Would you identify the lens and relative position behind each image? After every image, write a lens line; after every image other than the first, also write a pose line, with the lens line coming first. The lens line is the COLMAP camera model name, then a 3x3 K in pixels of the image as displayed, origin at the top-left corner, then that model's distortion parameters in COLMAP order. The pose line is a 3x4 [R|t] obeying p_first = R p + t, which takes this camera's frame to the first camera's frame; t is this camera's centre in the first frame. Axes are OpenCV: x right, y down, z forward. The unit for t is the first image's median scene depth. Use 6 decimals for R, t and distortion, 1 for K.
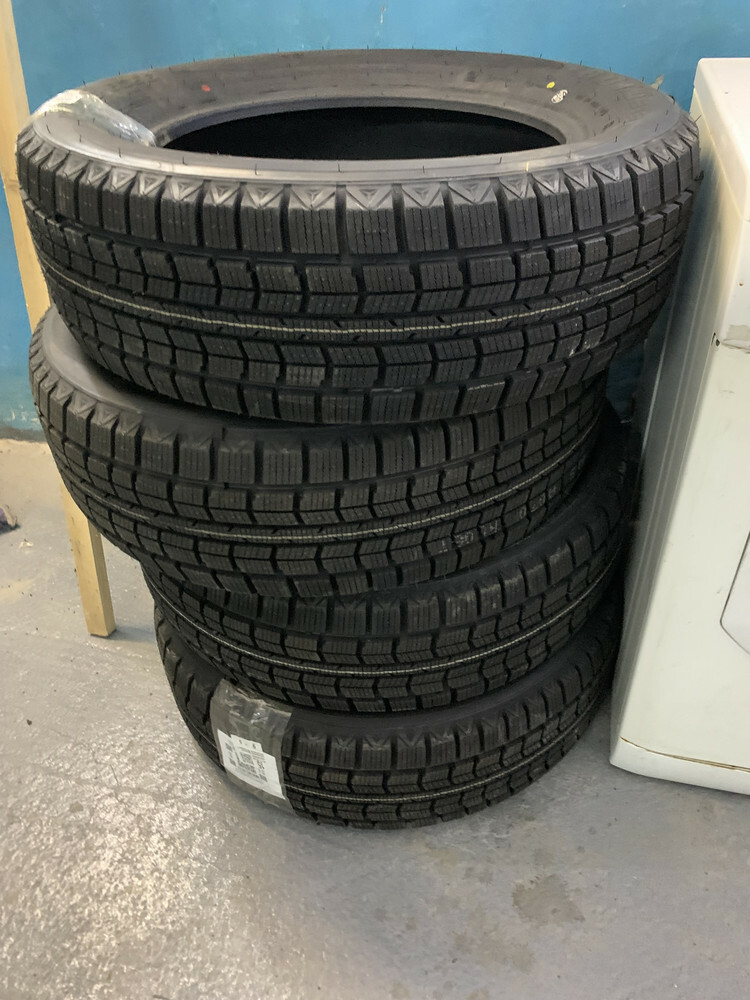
lens RADIAL K [[756.9, 0, 380.9], [0, 756.9, 499.4], [0, 0, 1]] dist [0.002734, -0.007537]
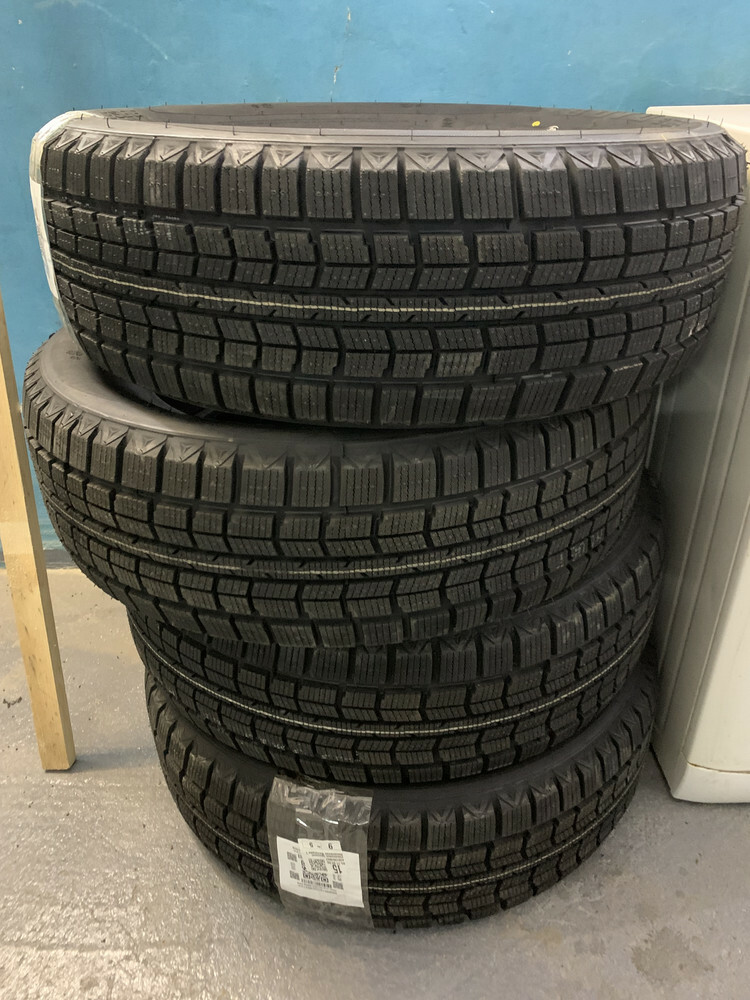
lens RADIAL K [[761.7, 0, 371.7], [0, 761.7, 507.9], [0, 0, 1]] dist [0.000321, -0.003257]
pose [[0.969754, -0.106217, 0.219759, -0.304896], [0.135858, 0.982880, -0.124456, 0.075237], [-0.202778, 0.150548, 0.967583, 0.124661]]
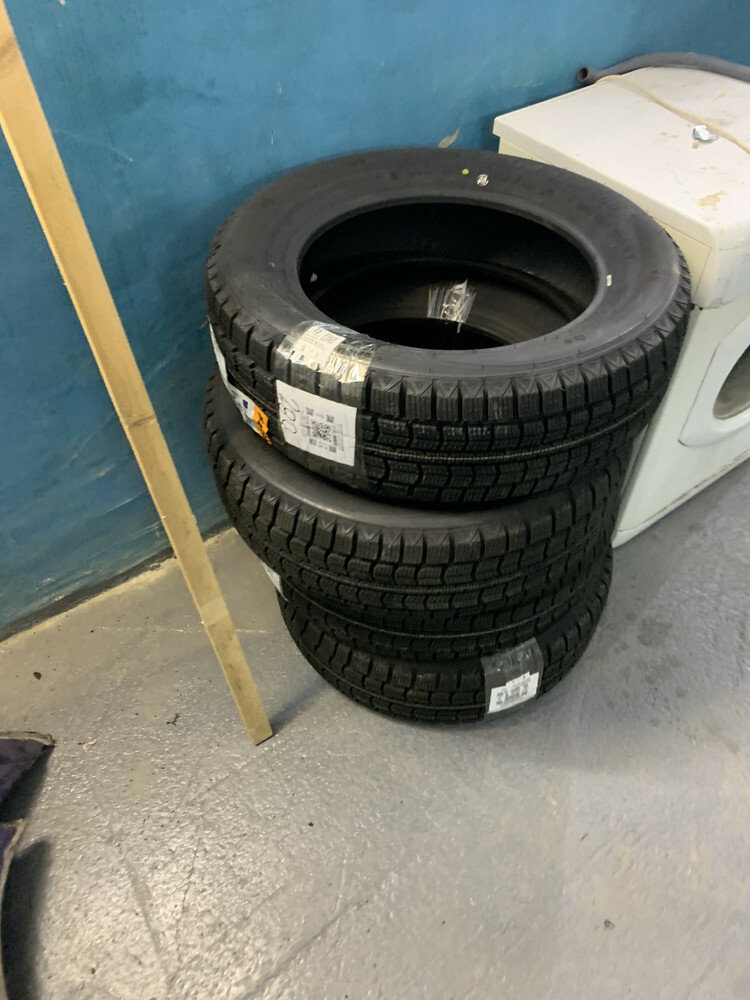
lens RADIAL K [[756.9, 0, 380.9], [0, 756.9, 499.4], [0, 0, 1]] dist [0.002734, -0.007537]
pose [[0.646260, -0.545854, 0.533284, -1.047247], [0.456717, 0.836510, 0.302755, -0.584267], [-0.611358, 0.047901, 0.789903, 0.014580]]
